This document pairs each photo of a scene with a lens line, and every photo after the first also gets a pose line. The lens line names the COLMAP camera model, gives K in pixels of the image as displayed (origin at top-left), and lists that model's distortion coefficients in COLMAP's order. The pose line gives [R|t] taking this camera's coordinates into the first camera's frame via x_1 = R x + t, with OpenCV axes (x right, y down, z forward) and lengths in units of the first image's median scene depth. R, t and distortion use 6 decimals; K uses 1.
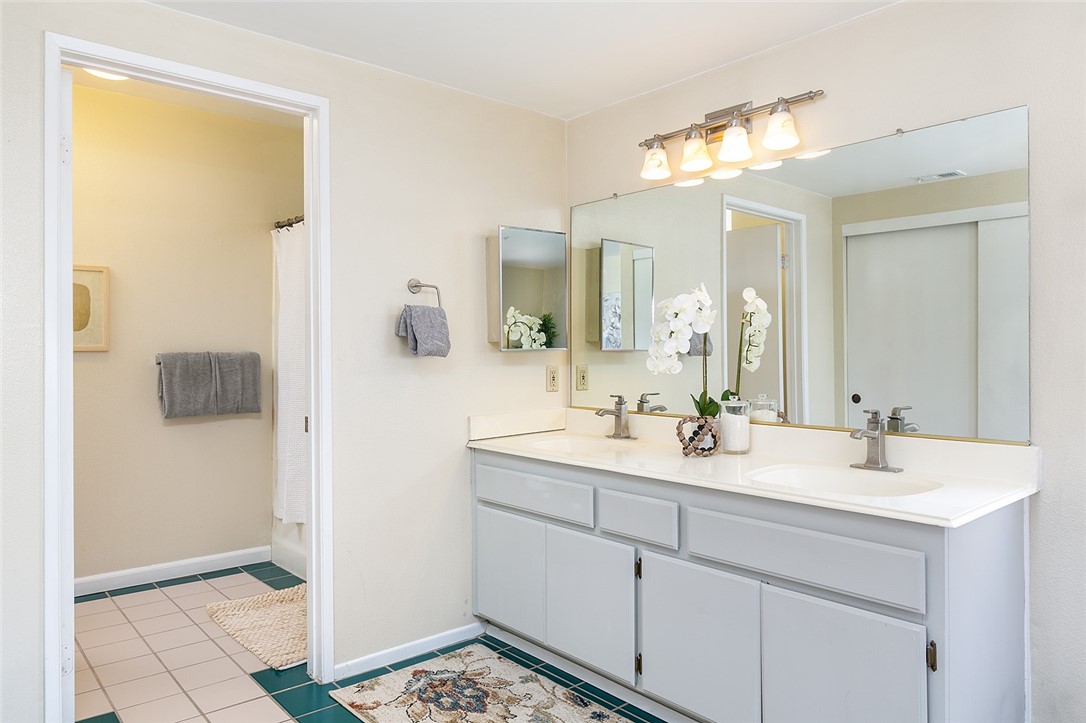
lens RADIAL K [[741.7, 0, 542.7], [0, 741.7, 346.8], [0, 0, 1]] dist [0.002403, 0.000618]
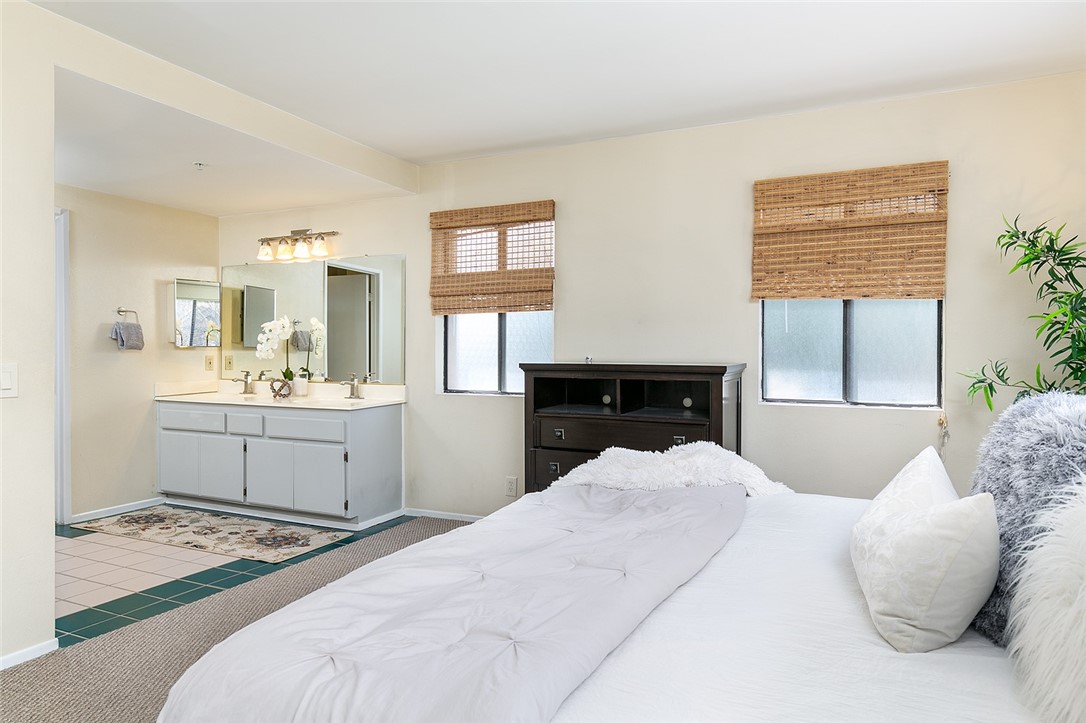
lens RADIAL K [[697.0, 0, 567.3], [0, 697.0, 361.2], [0, 0, 1]] dist [0.001451, 0.000632]
pose [[0.909095, 0.001916, 0.416585, 0.126611], [-0.009290, 0.999834, 0.015676, 0.005297], [-0.416486, -0.018121, 0.908962, -1.164643]]
